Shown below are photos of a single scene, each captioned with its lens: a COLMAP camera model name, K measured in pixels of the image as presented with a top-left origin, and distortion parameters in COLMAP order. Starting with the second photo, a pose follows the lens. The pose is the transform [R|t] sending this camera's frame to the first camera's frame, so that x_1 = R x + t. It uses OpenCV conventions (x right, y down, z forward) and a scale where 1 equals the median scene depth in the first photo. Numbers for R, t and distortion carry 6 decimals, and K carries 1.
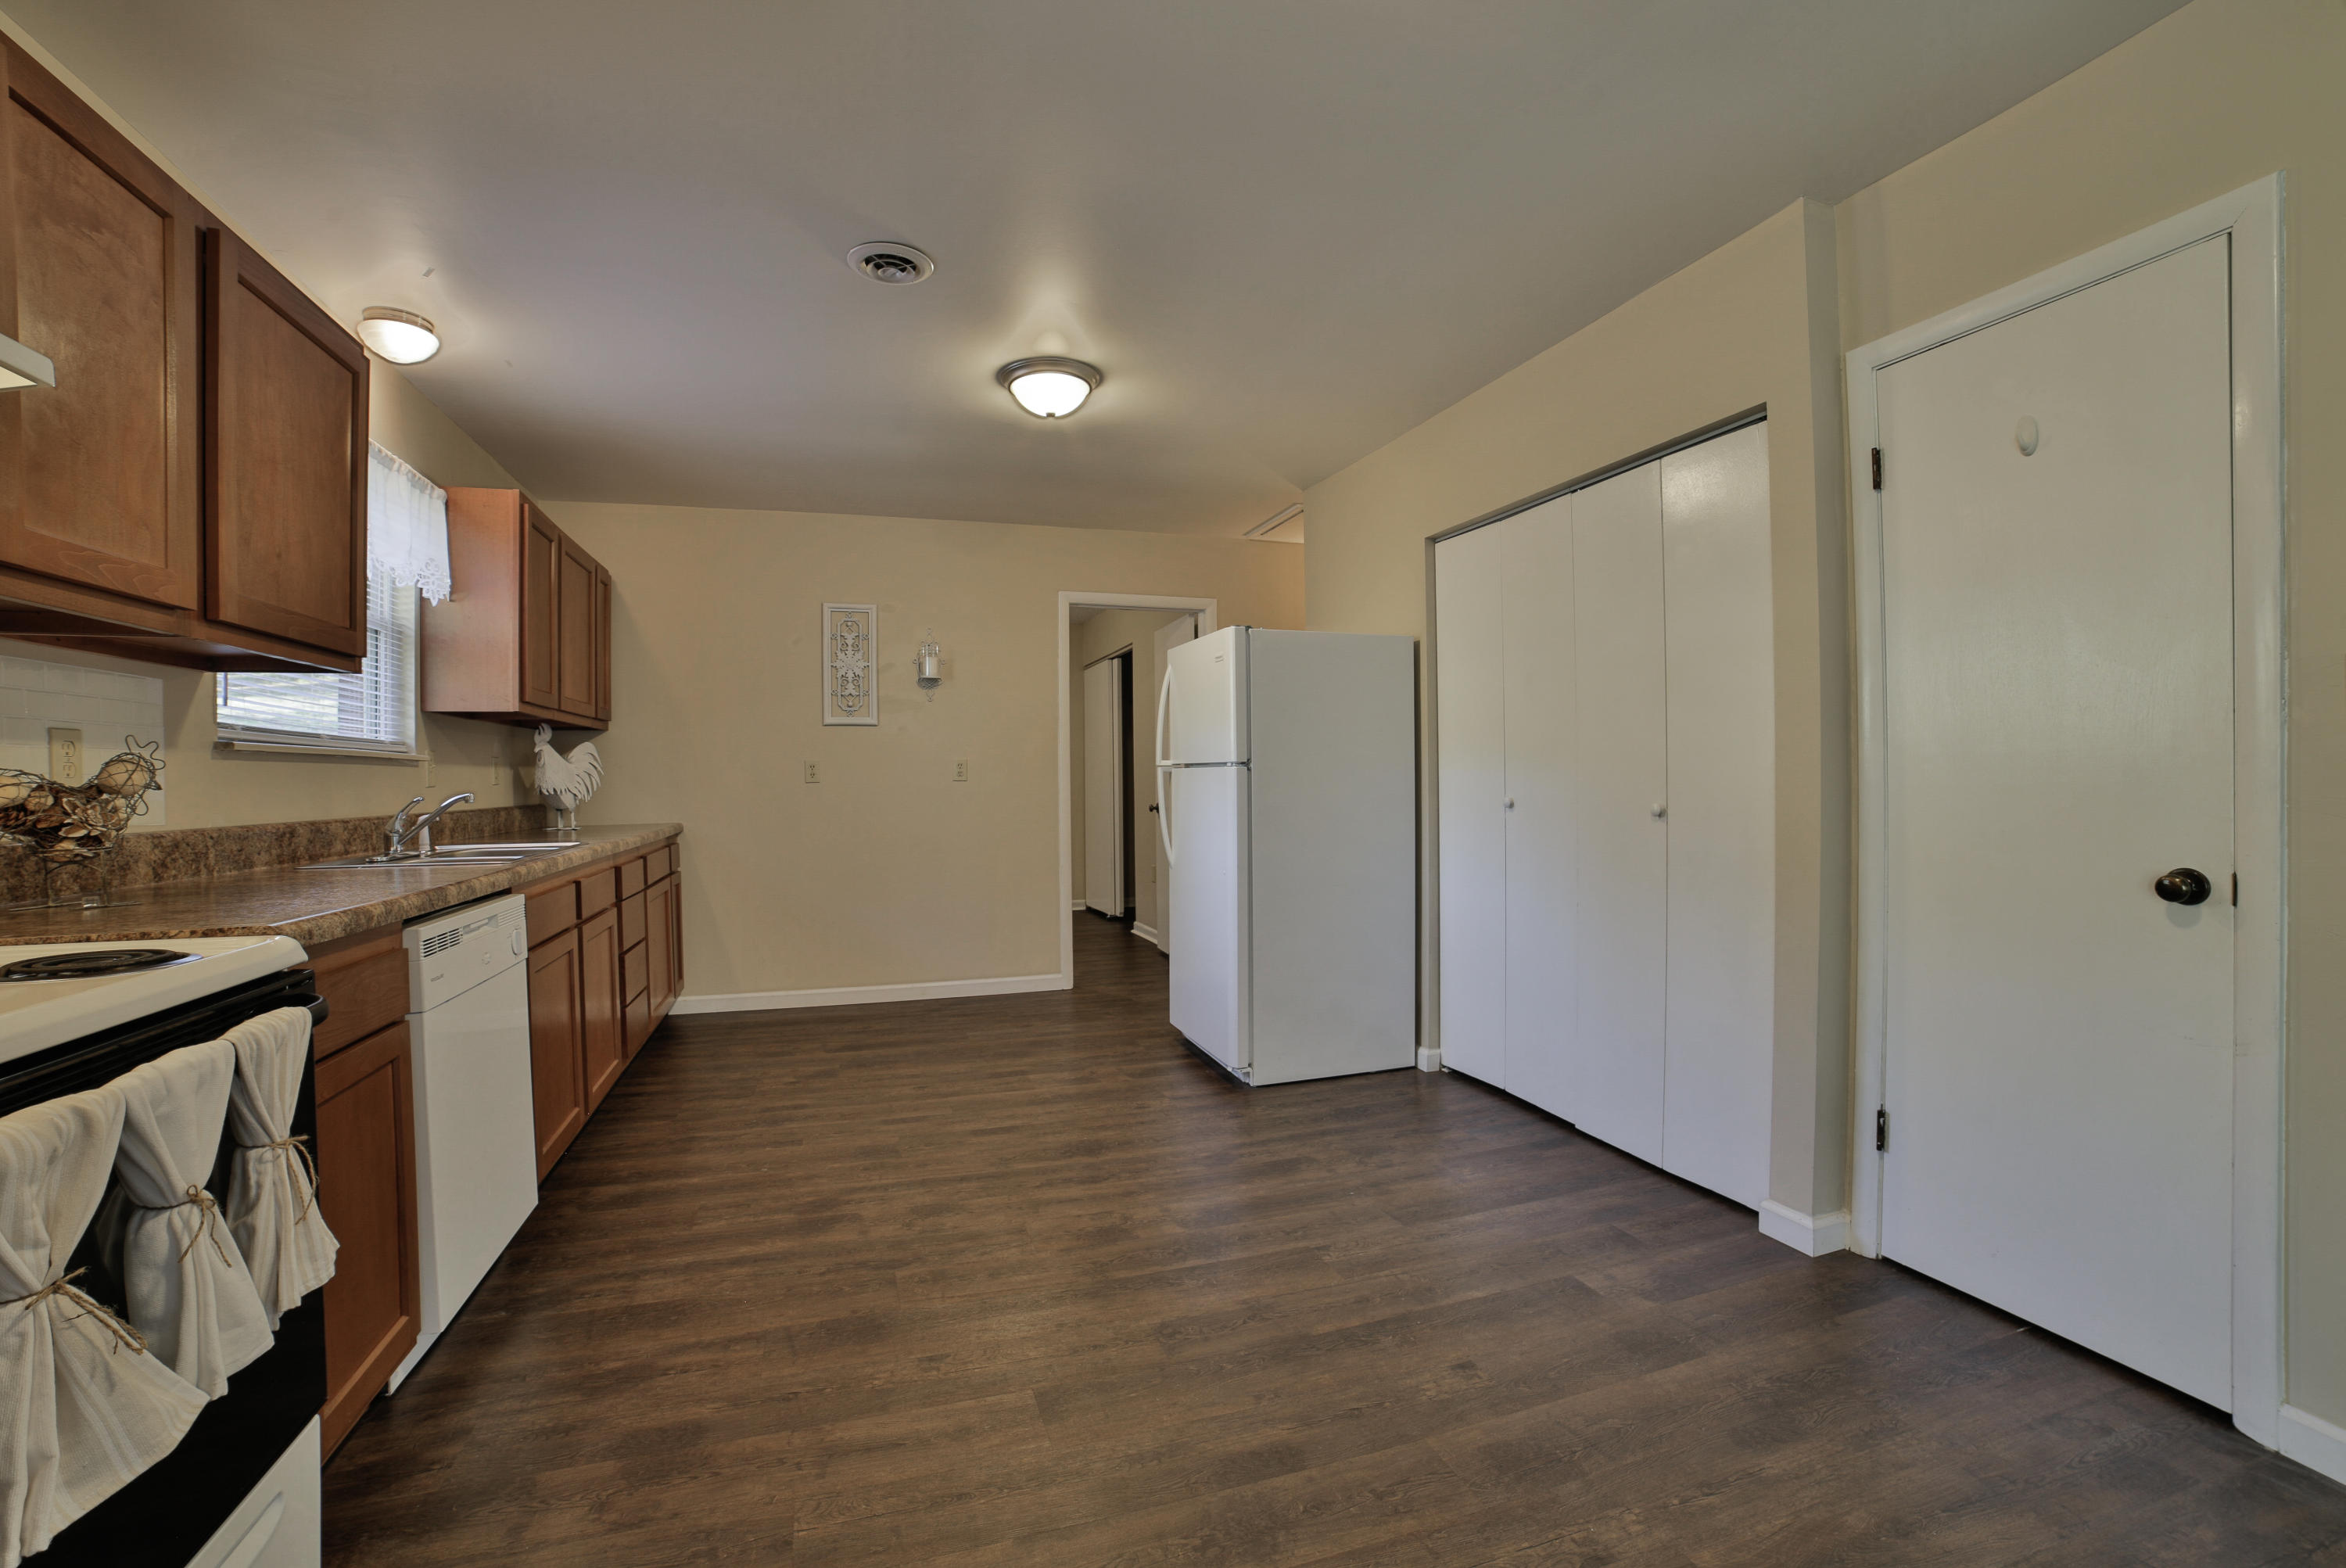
lens RADIAL K [[1002.3, 0, 1173.0], [0, 1002.3, 784.0], [0, 0, 1]] dist [-0.112907, 0.041199]
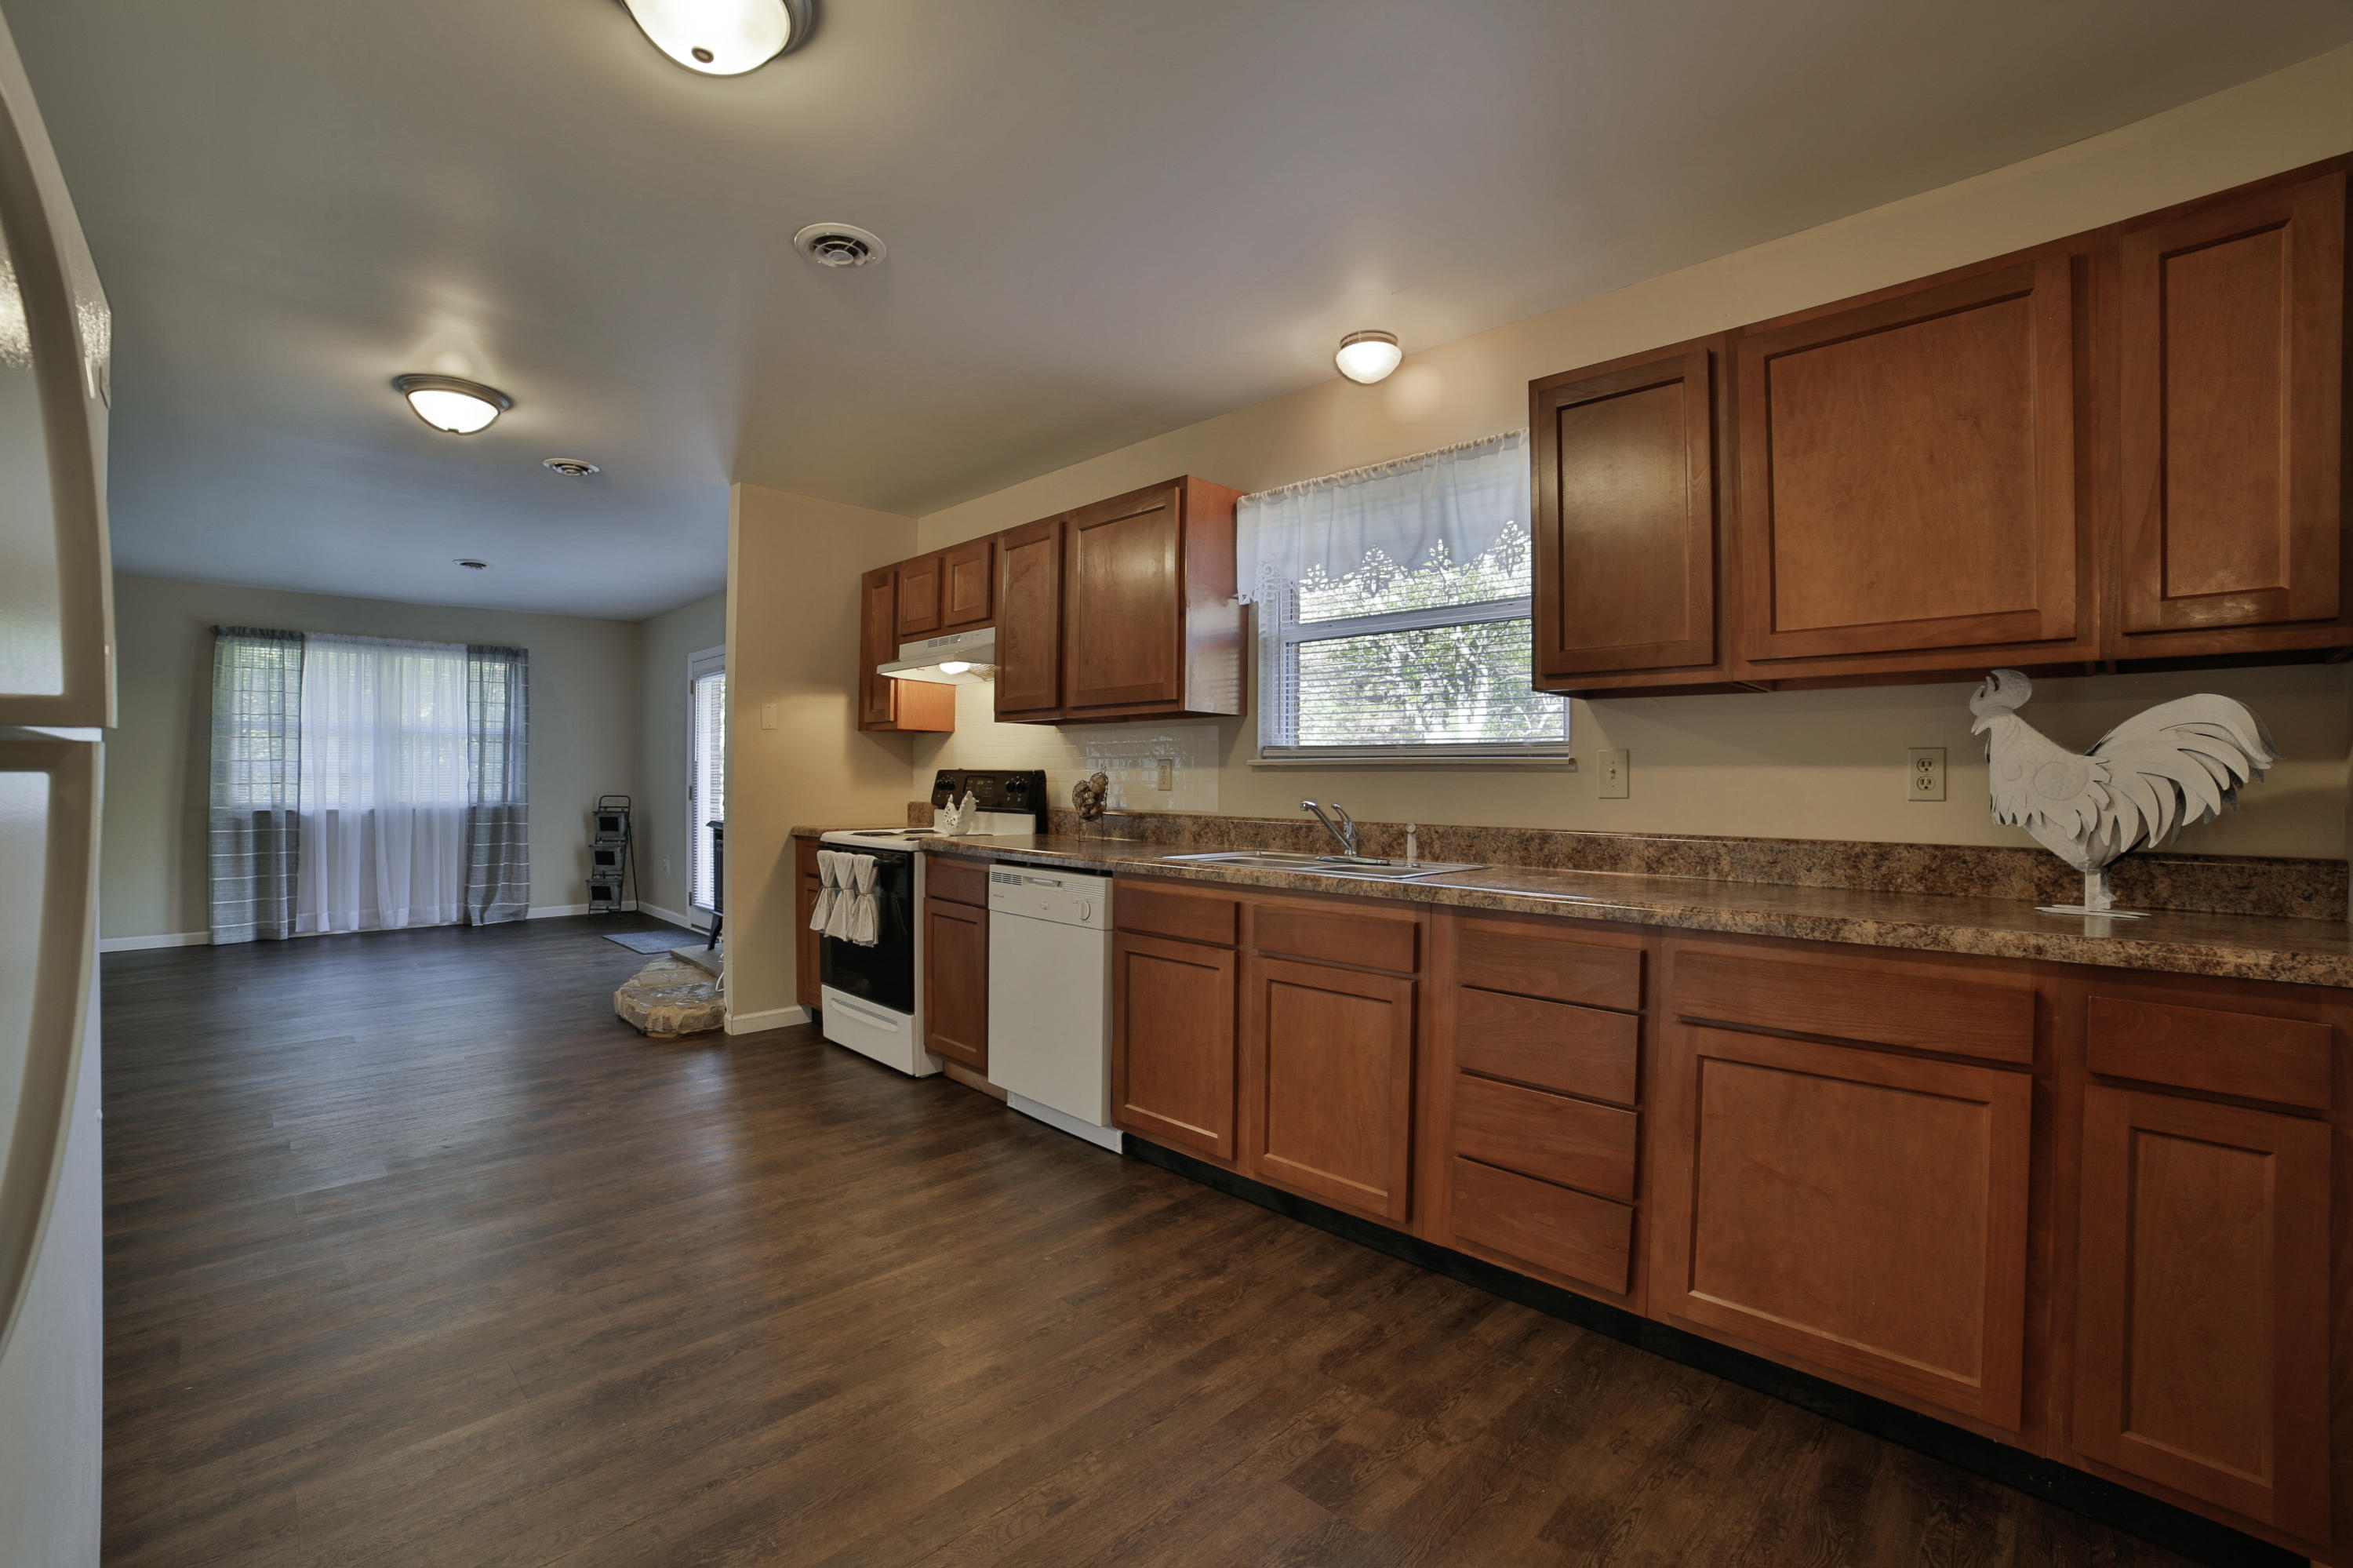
lens RADIAL K [[1005.3, 0, 1176.5], [0, 1005.3, 784.0], [0, 0, 1]] dist [-0.112907, 0.041199]
pose [[-0.894916, 0.004798, -0.446209, -0.158534], [-0.001145, 0.999914, 0.013047, -0.022442], [0.446233, 0.012186, -0.894834, 1.937064]]
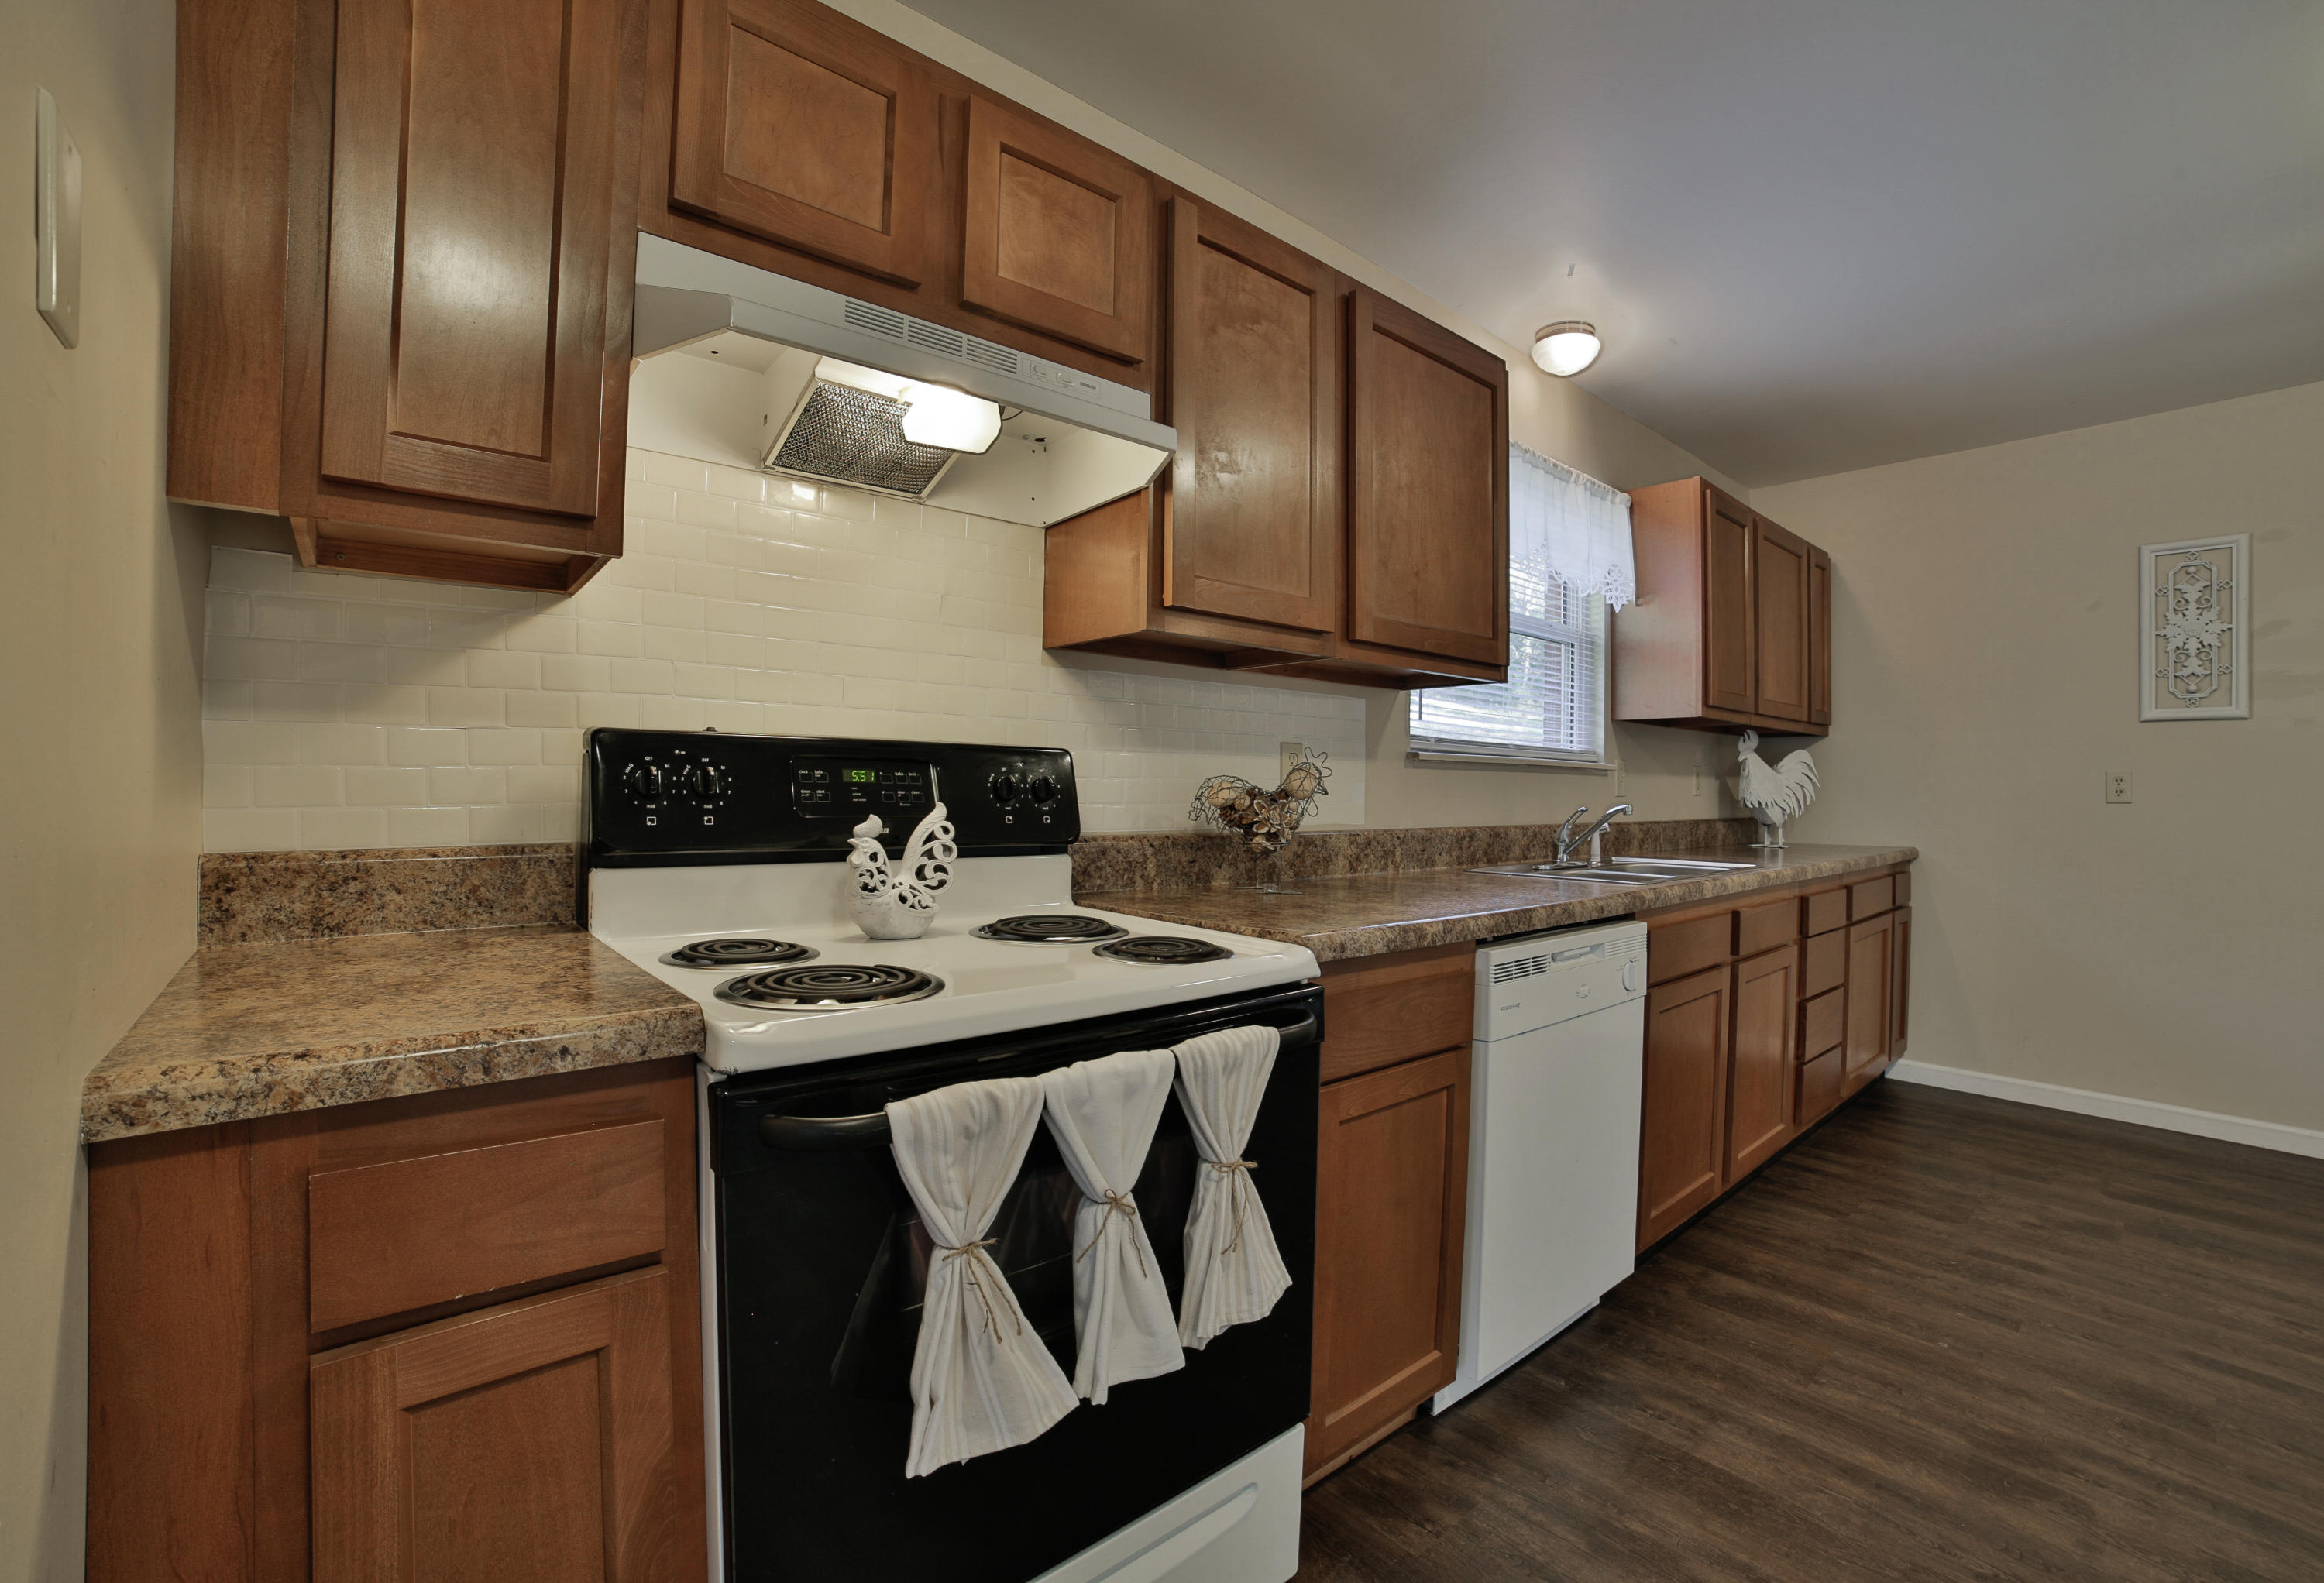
lens RADIAL K [[989.1, 0, 1162.0], [0, 989.1, 791.5], [0, 0, 1]] dist [-0.105760, 0.025059]
pose [[0.366983, 0.019270, -0.930028, -0.023053], [-0.021626, 0.999692, 0.012180, -0.004953], [0.929976, 0.015643, 0.367287, 0.231397]]
